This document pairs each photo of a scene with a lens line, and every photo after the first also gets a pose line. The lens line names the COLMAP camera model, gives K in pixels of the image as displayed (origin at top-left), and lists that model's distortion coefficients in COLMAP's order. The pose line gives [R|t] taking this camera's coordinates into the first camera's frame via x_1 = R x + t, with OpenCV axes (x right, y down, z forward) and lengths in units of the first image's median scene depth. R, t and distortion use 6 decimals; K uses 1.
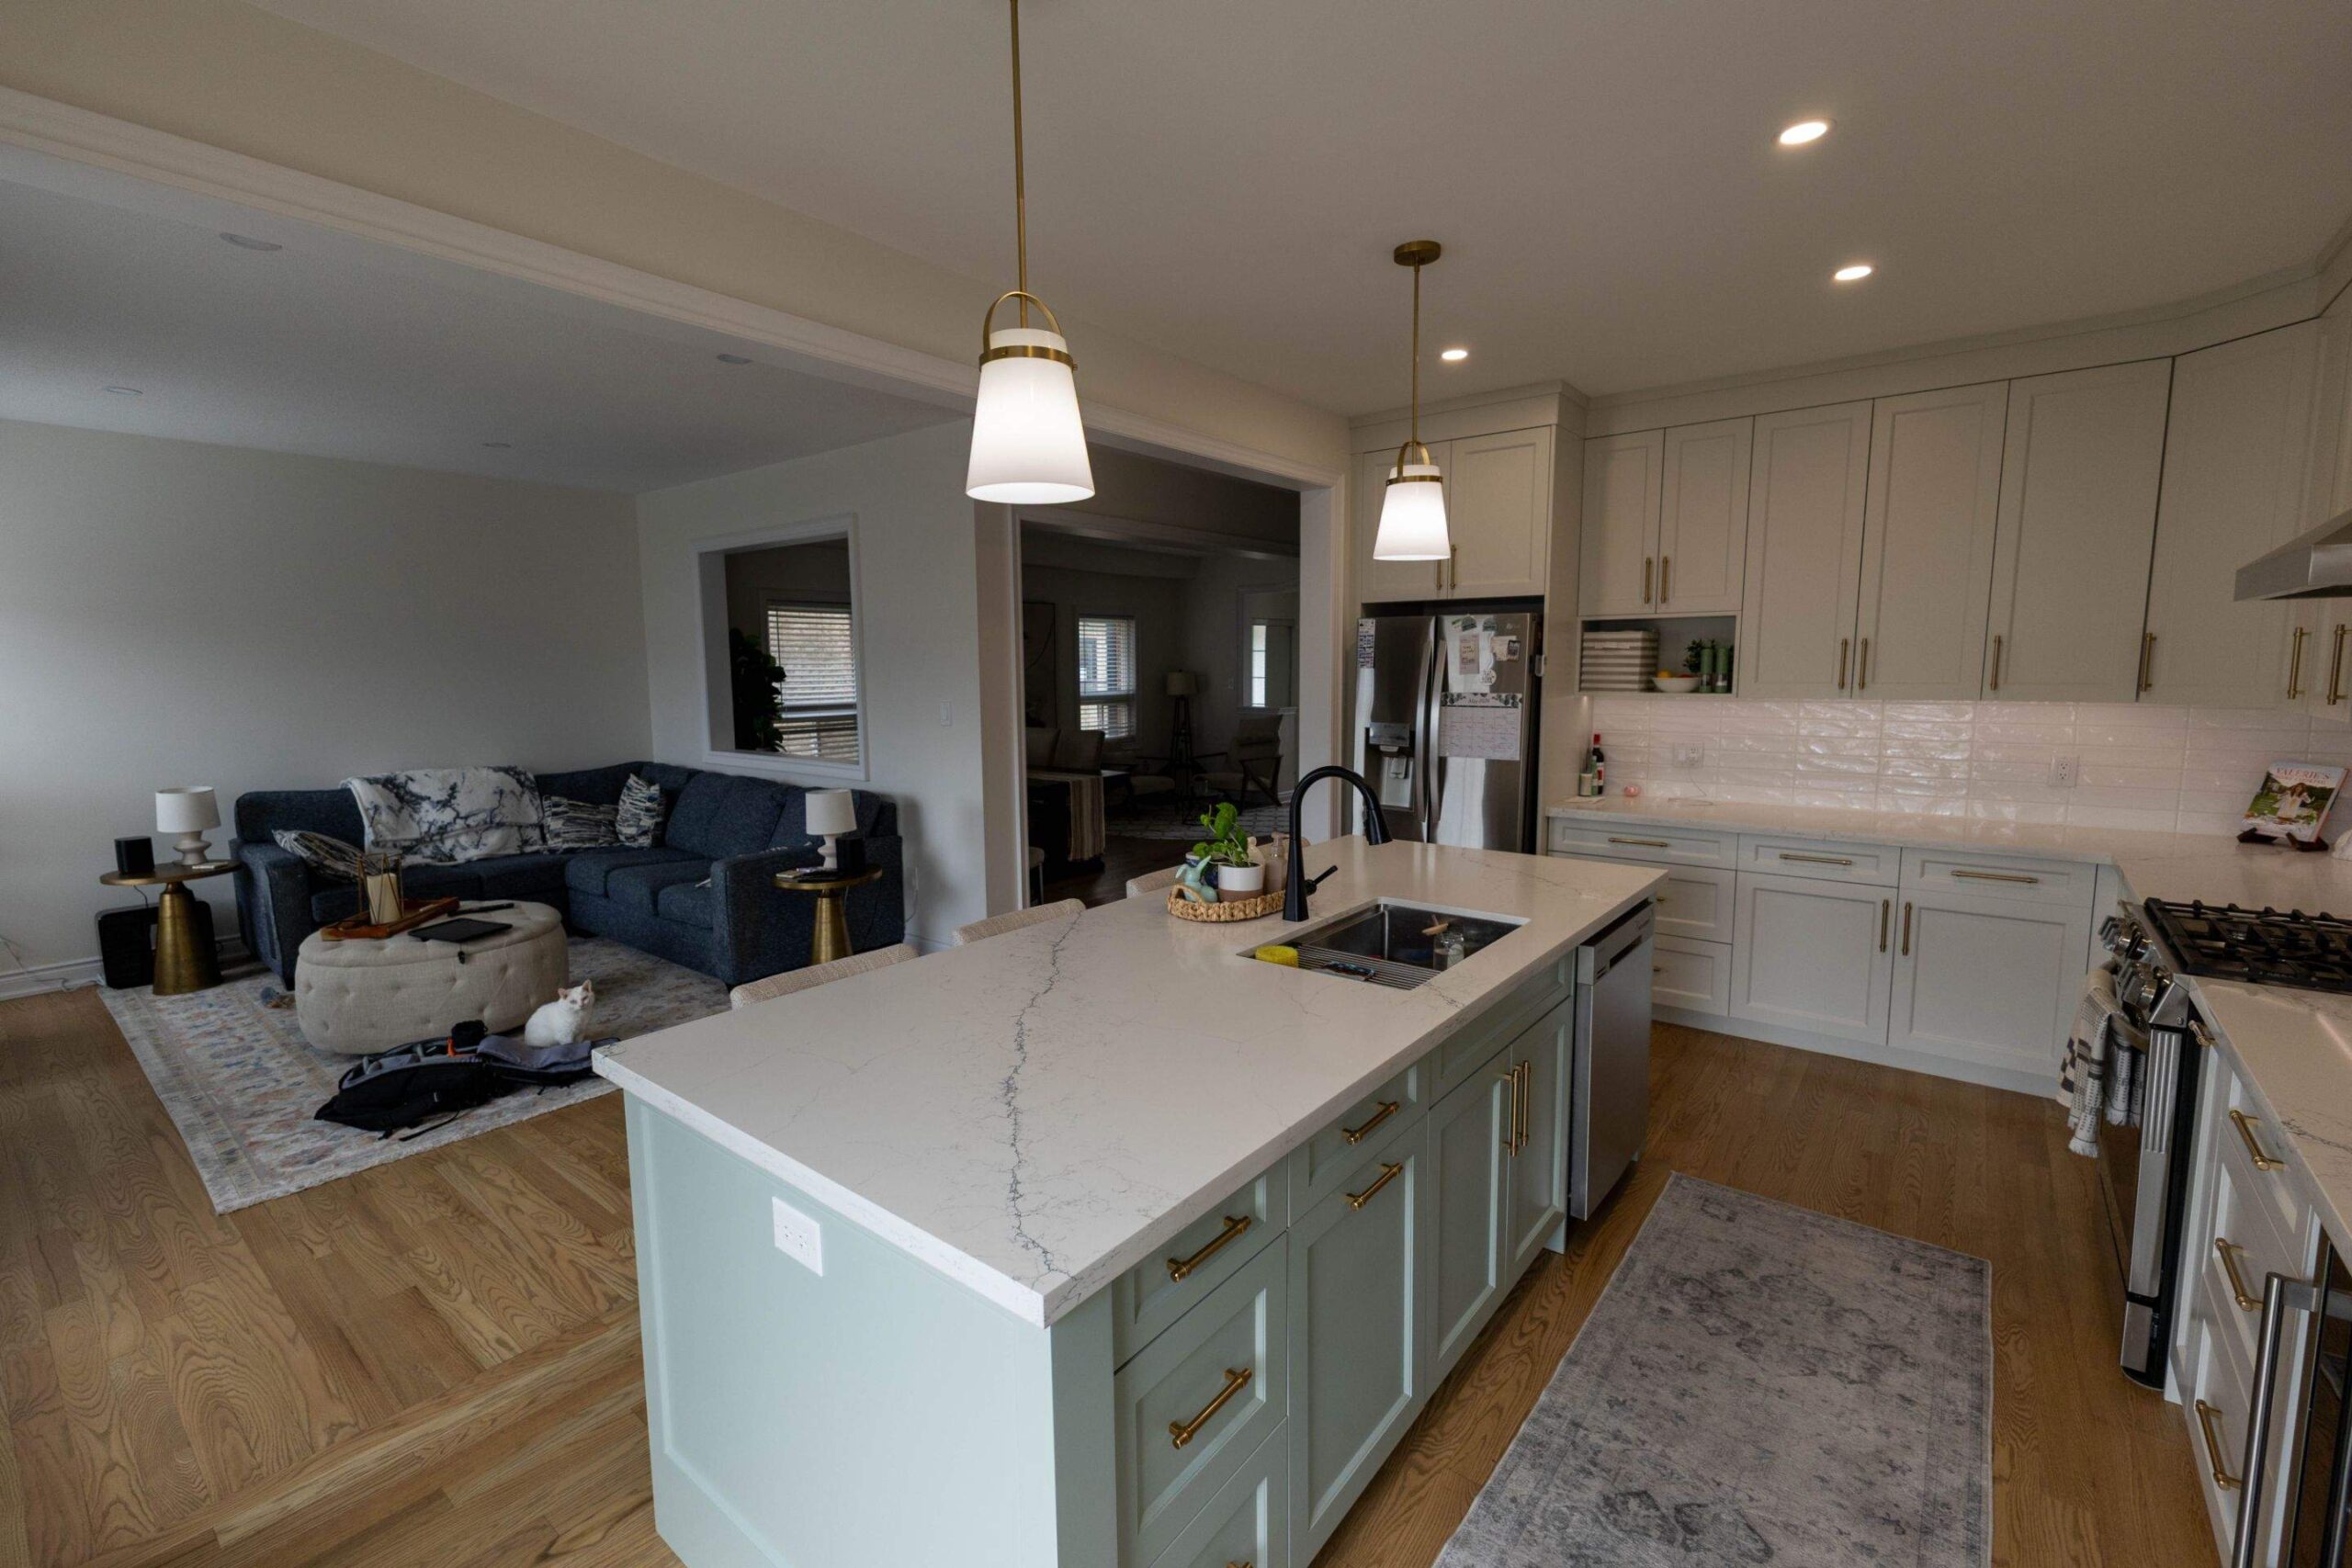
lens RADIAL K [[1010.9, 0, 1178.5], [0, 1010.9, 775.9], [0, 0, 1]] dist [0.014144, -0.004045]
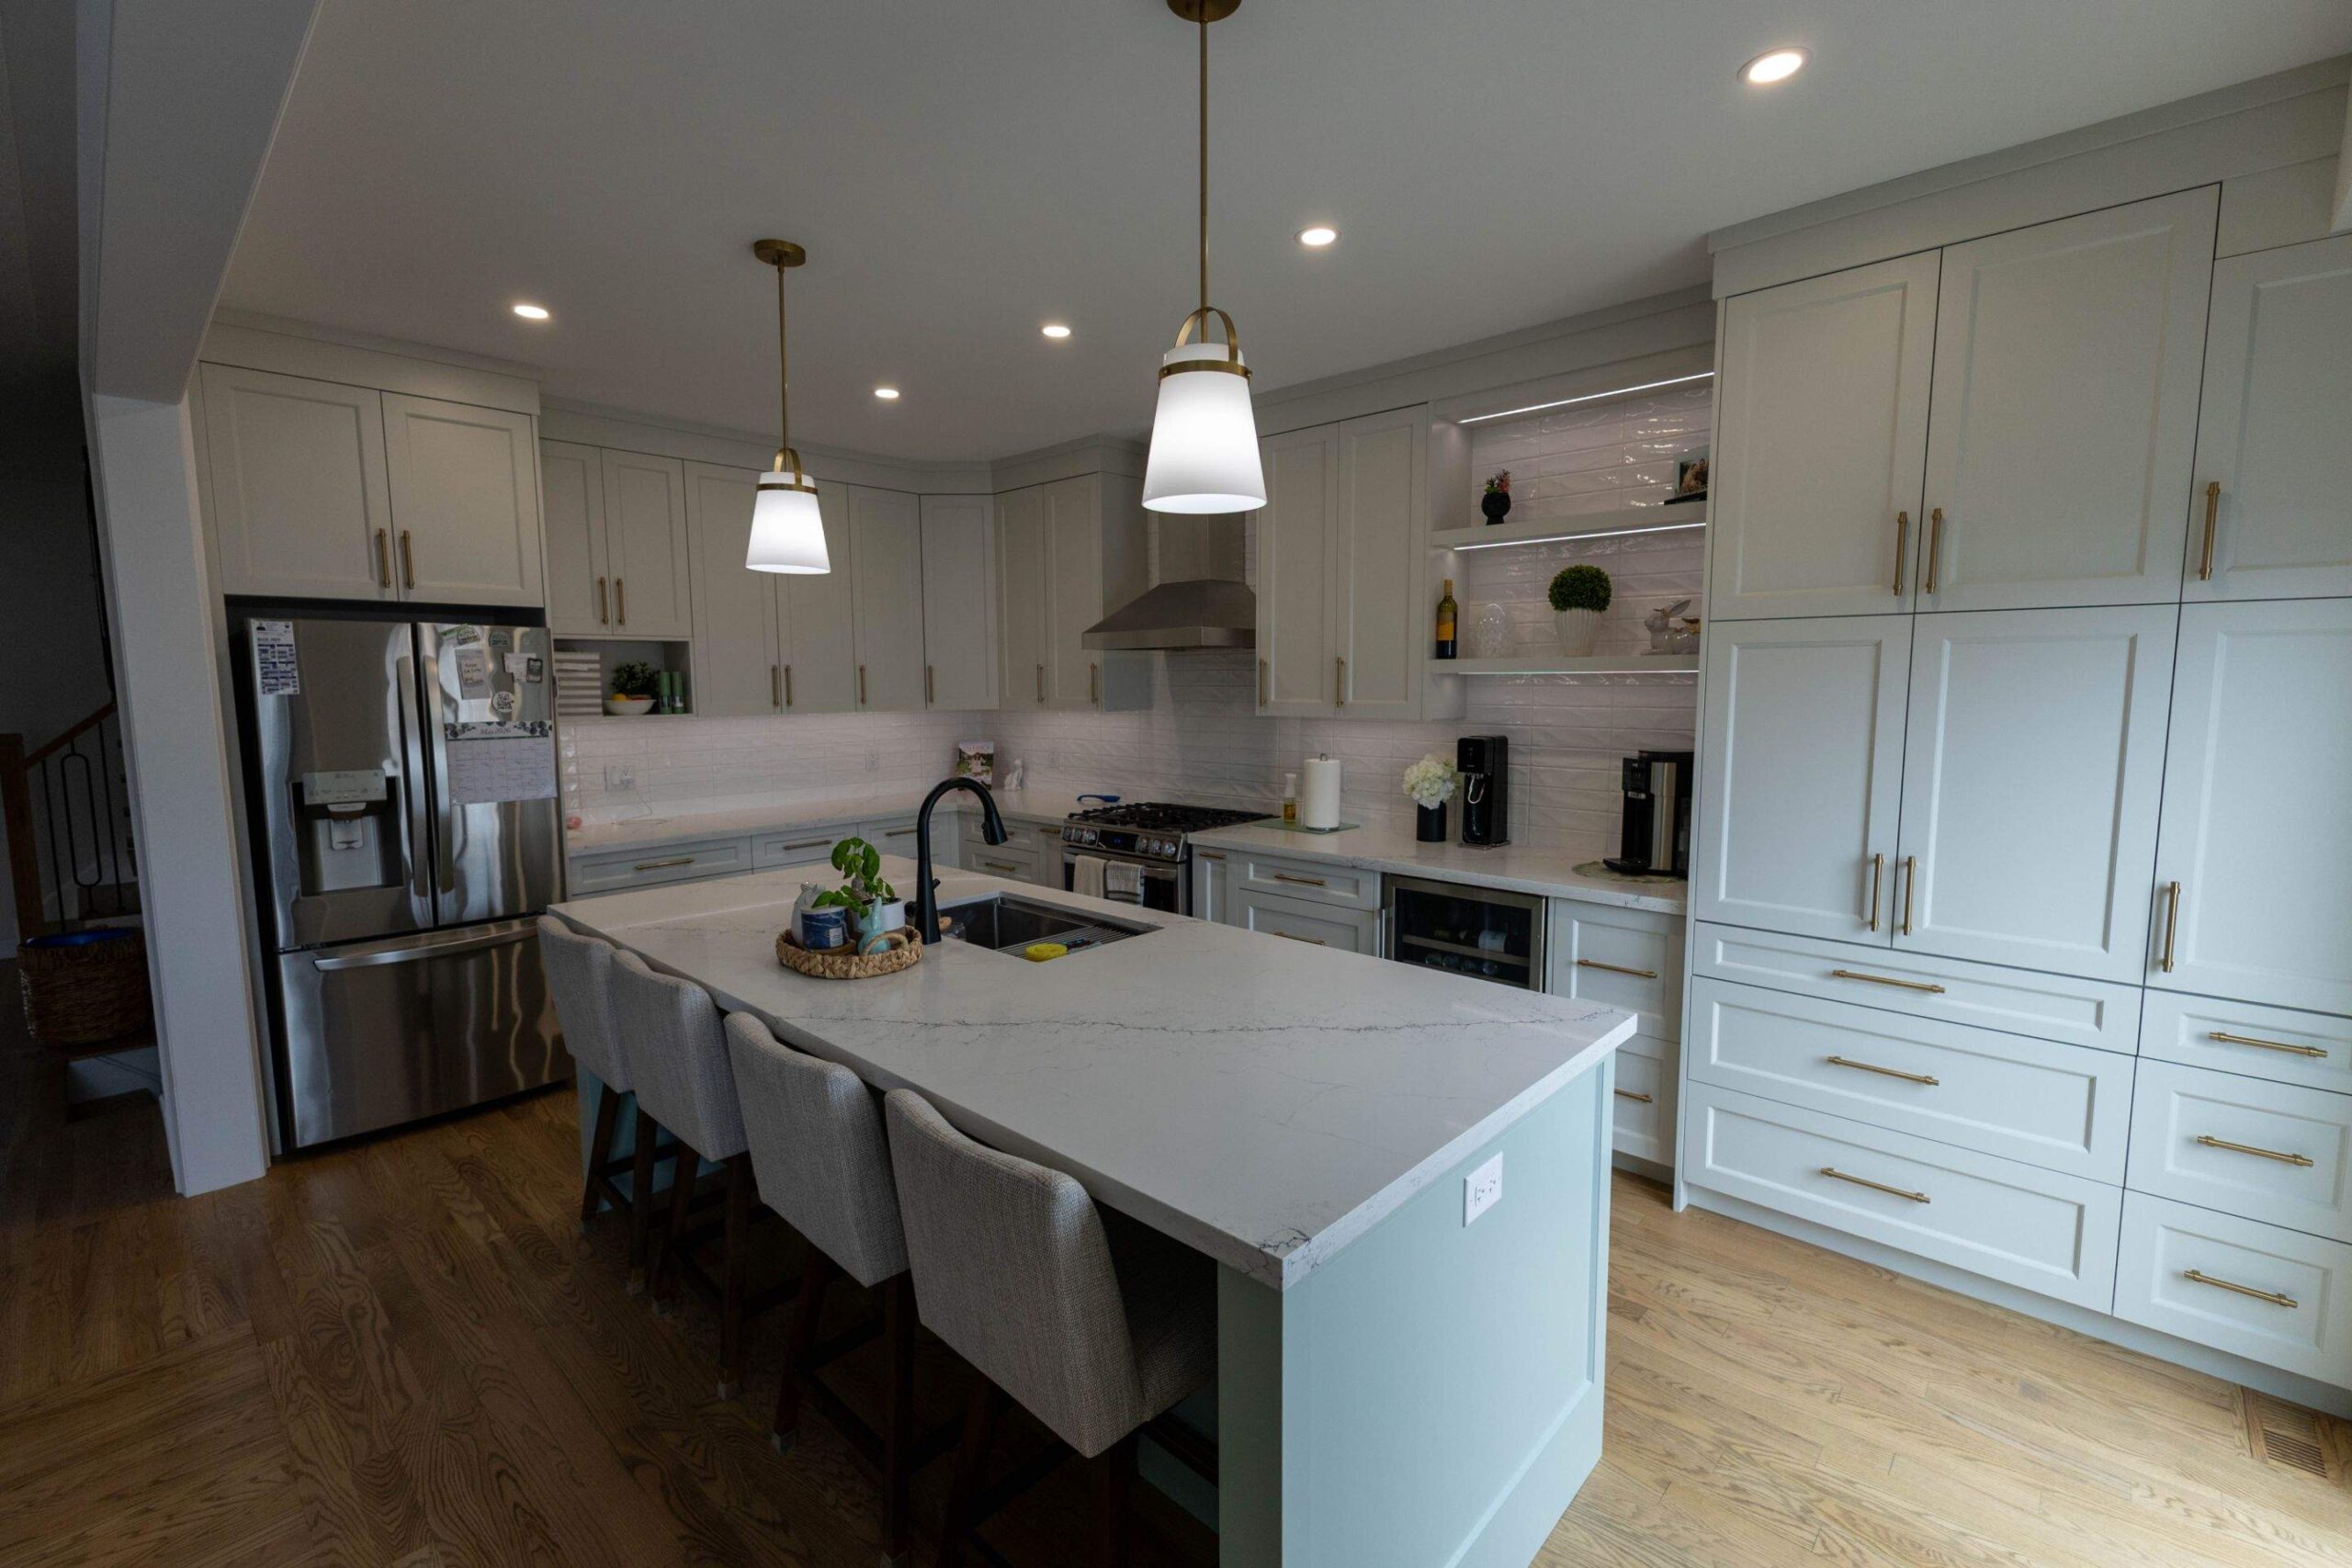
lens RADIAL K [[1010.9, 0, 1170.1], [0, 1010.9, 781.0], [0, 0, 1]] dist [0.014144, -0.004045]
pose [[0.086425, -0.091444, 0.992053, -0.519730], [0.121064, 0.989363, 0.080650, -0.037805], [-0.988875, 0.113132, 0.096577, 0.425525]]
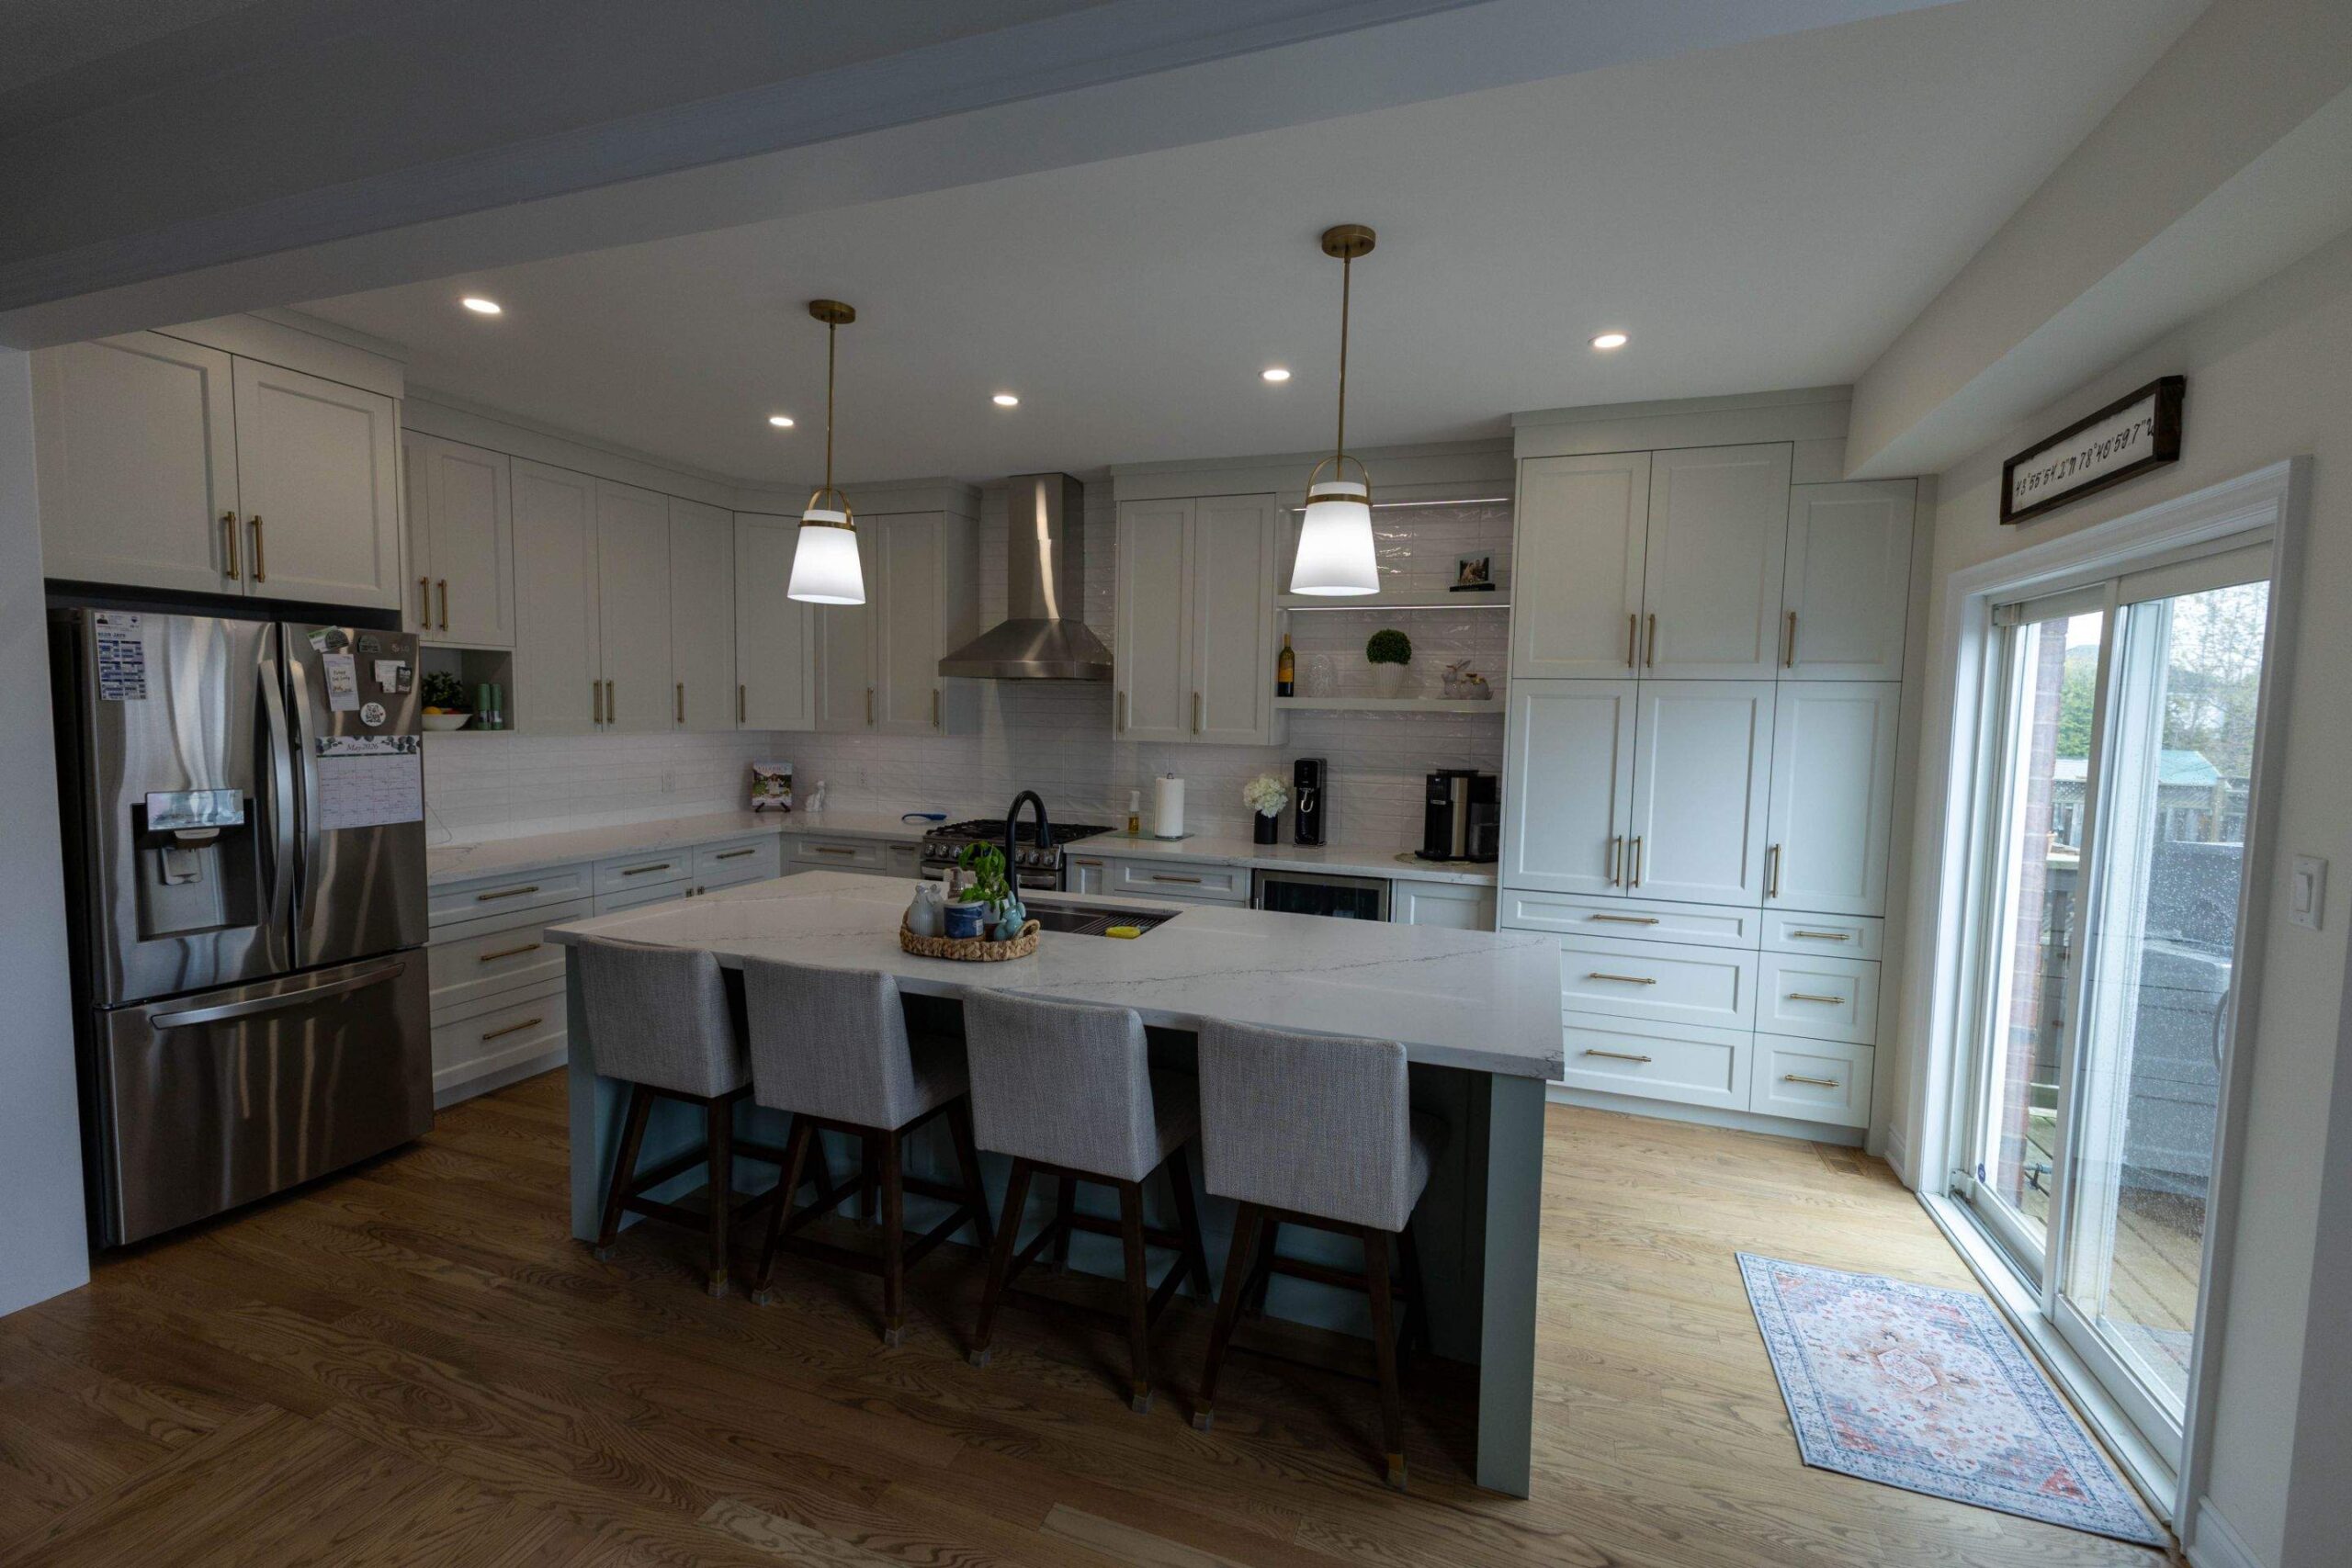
lens RADIAL K [[1010.9, 0, 1169.8], [0, 1010.9, 780.5], [0, 0, 1]] dist [0.014144, -0.004045]
pose [[-0.306766, -0.065253, 0.949545, -0.636262], [0.093511, 0.990754, 0.098296, -0.074407], [-0.947180, 0.118947, -0.297828, 0.737652]]
